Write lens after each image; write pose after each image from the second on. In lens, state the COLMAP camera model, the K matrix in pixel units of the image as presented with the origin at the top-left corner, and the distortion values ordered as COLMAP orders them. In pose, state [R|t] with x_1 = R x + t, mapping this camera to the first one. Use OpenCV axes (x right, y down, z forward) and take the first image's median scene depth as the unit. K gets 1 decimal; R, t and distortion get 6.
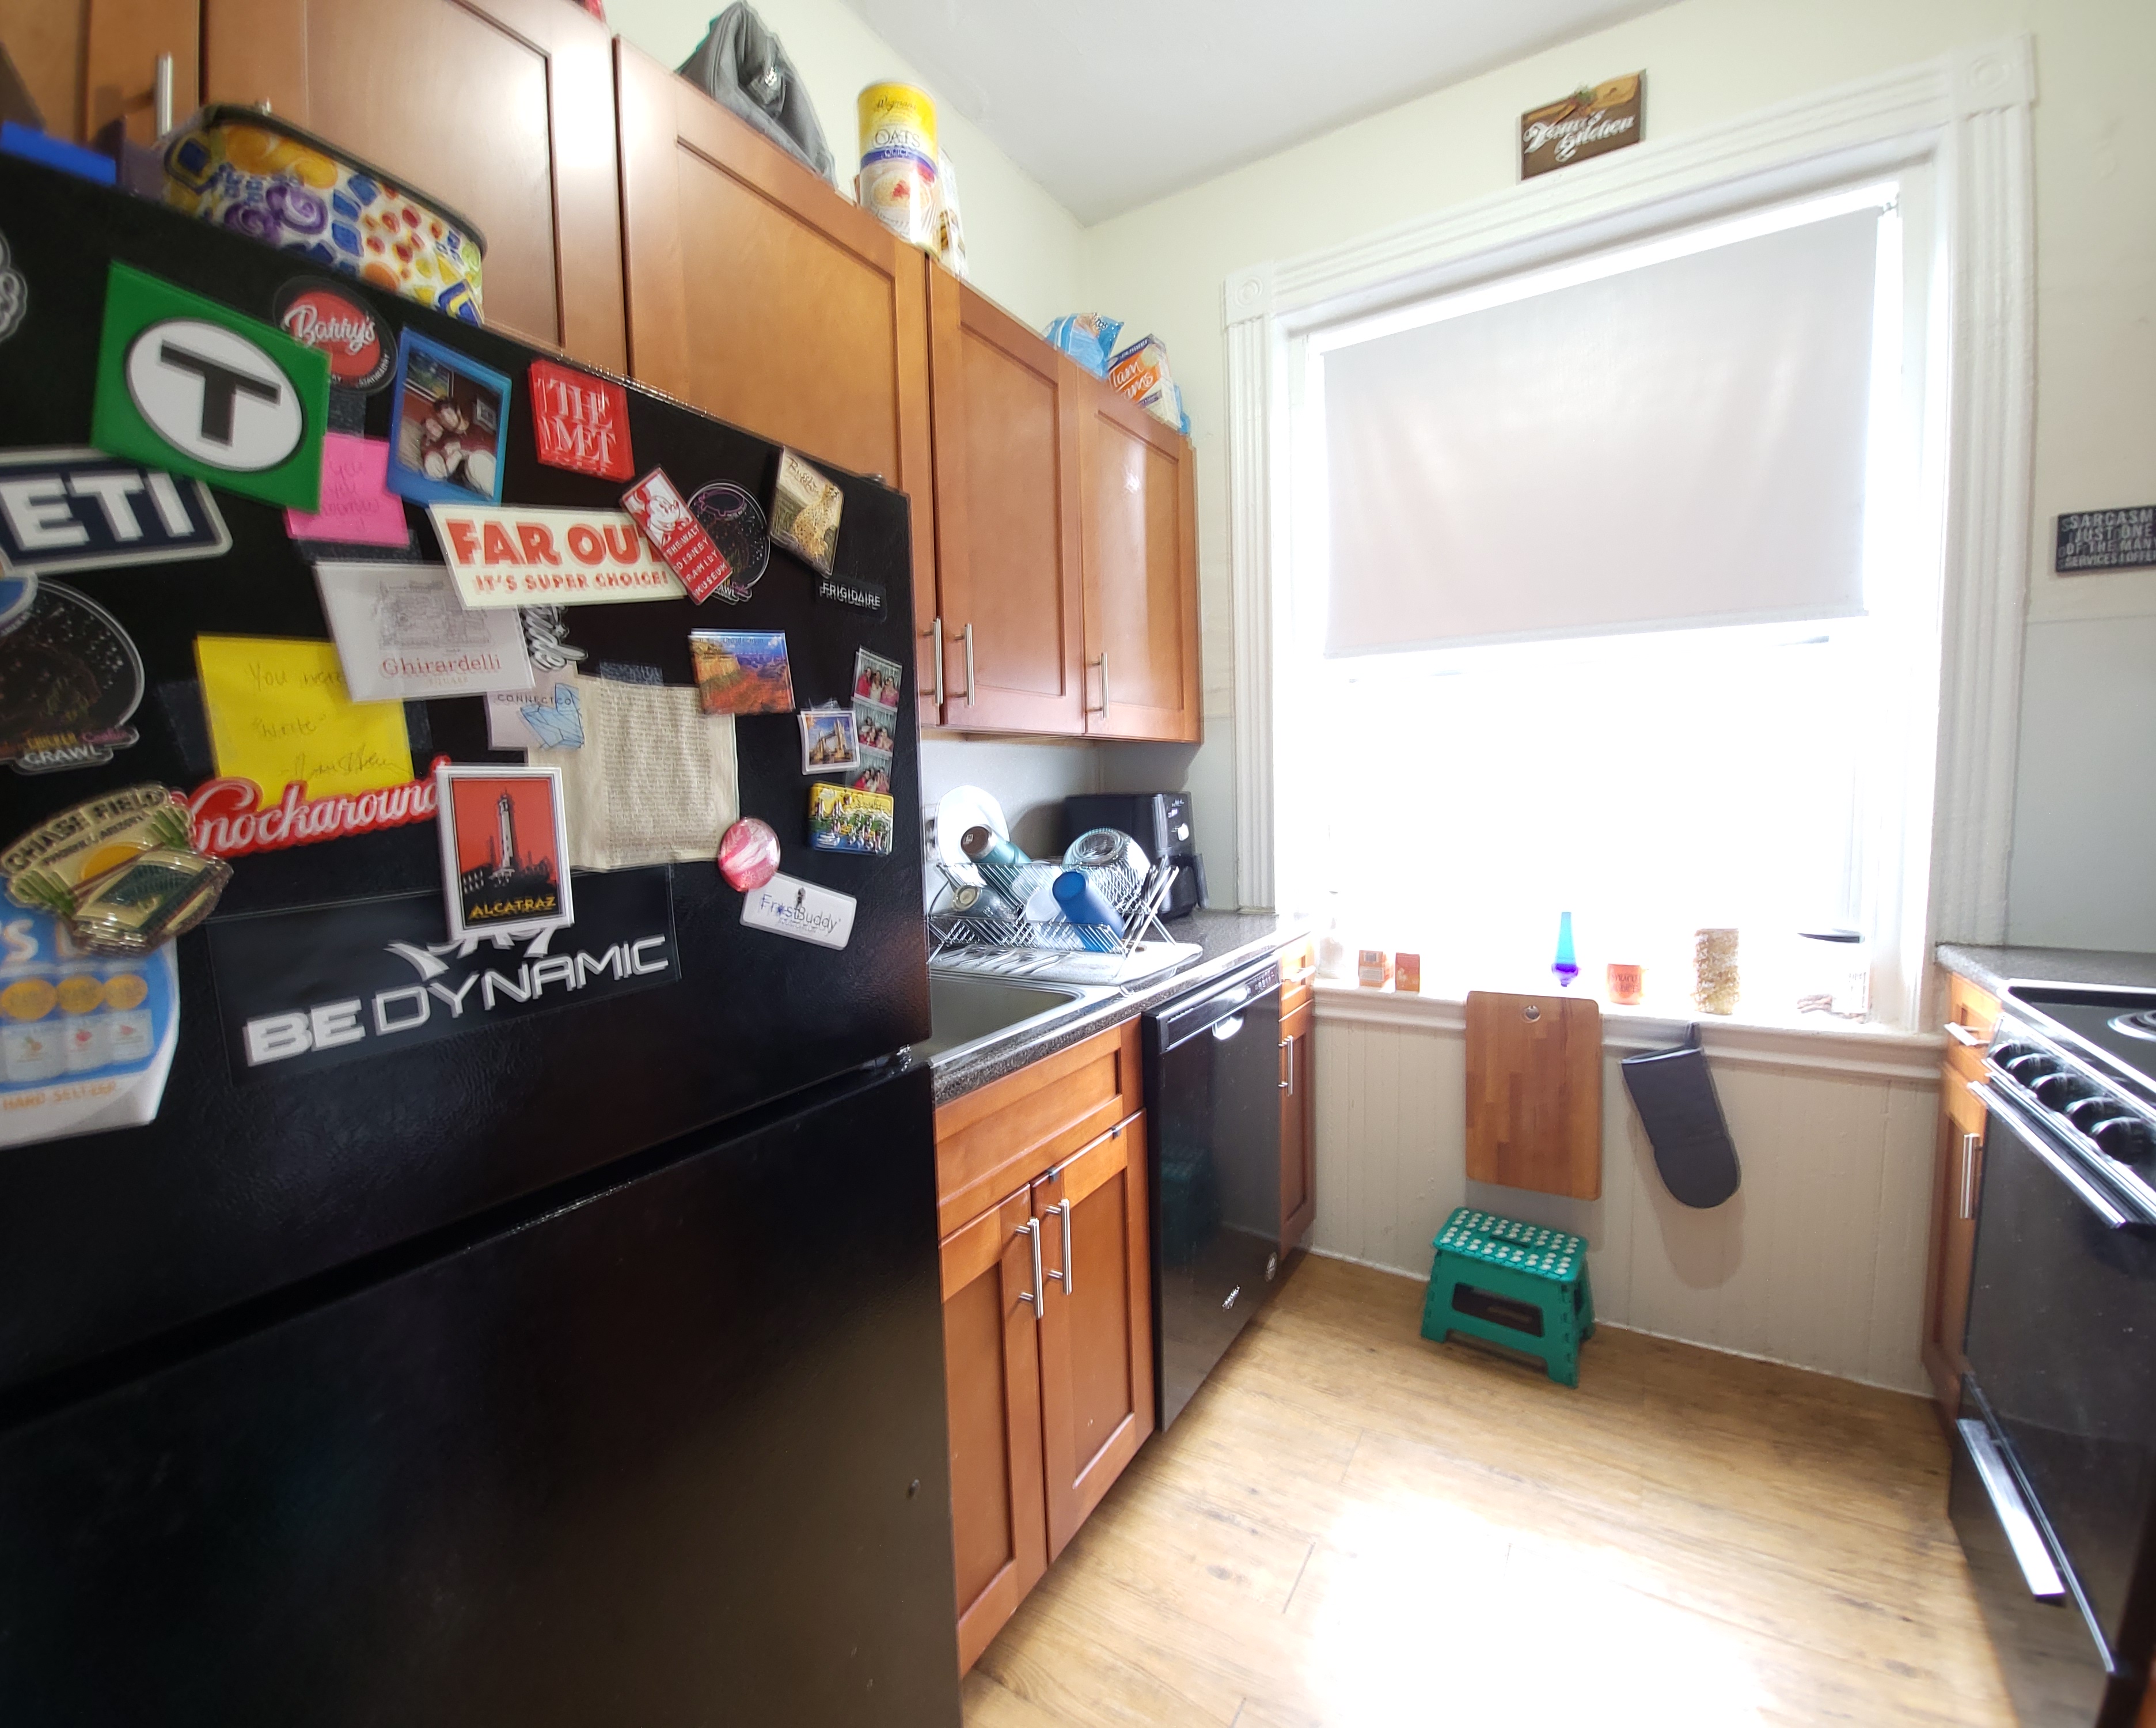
lens RADIAL K [[892.4, 0, 1085.1], [0, 892.4, 866.2], [0, 0, 1]] dist [-0.030586, -0.002801]
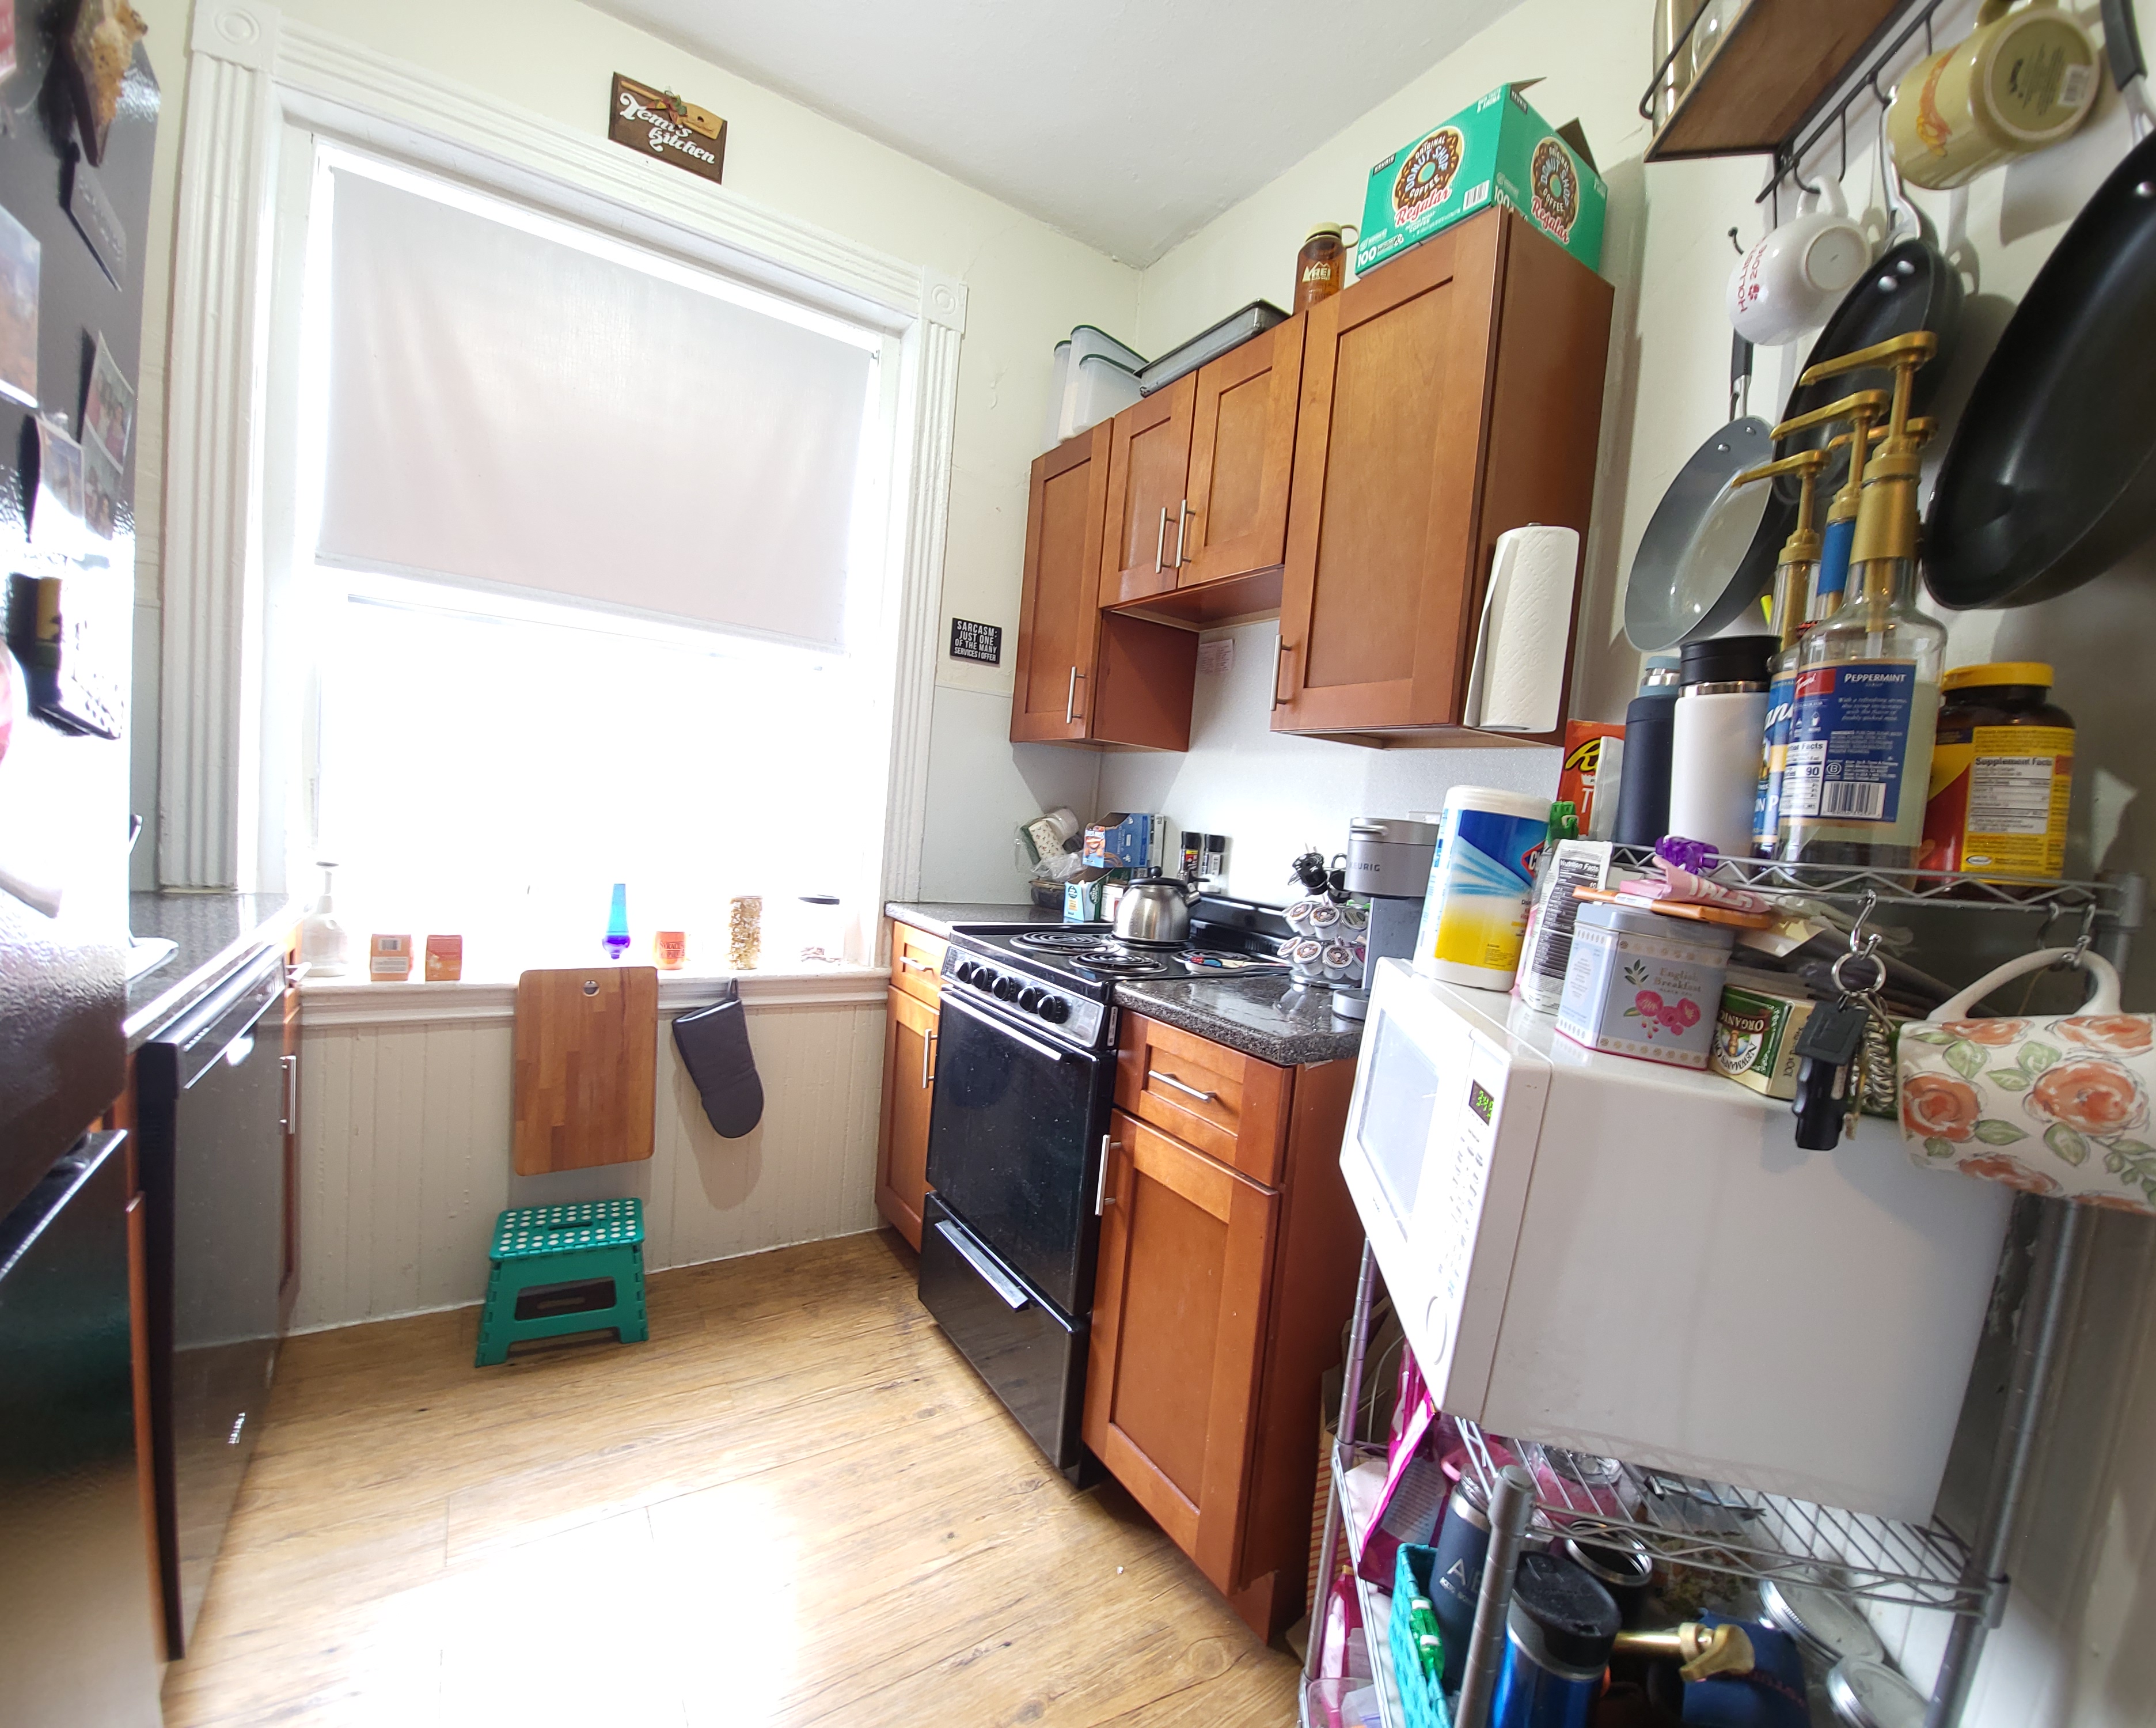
lens RADIAL K [[892.4, 0, 1080.5], [0, 892.4, 860.9], [0, 0, 1]] dist [-0.030586, -0.002801]
pose [[0.407652, 0.006830, 0.913112, -0.175146], [-0.023536, 0.999718, 0.003030, 0.009336], [-0.912834, -0.022726, 0.407698, 0.105104]]
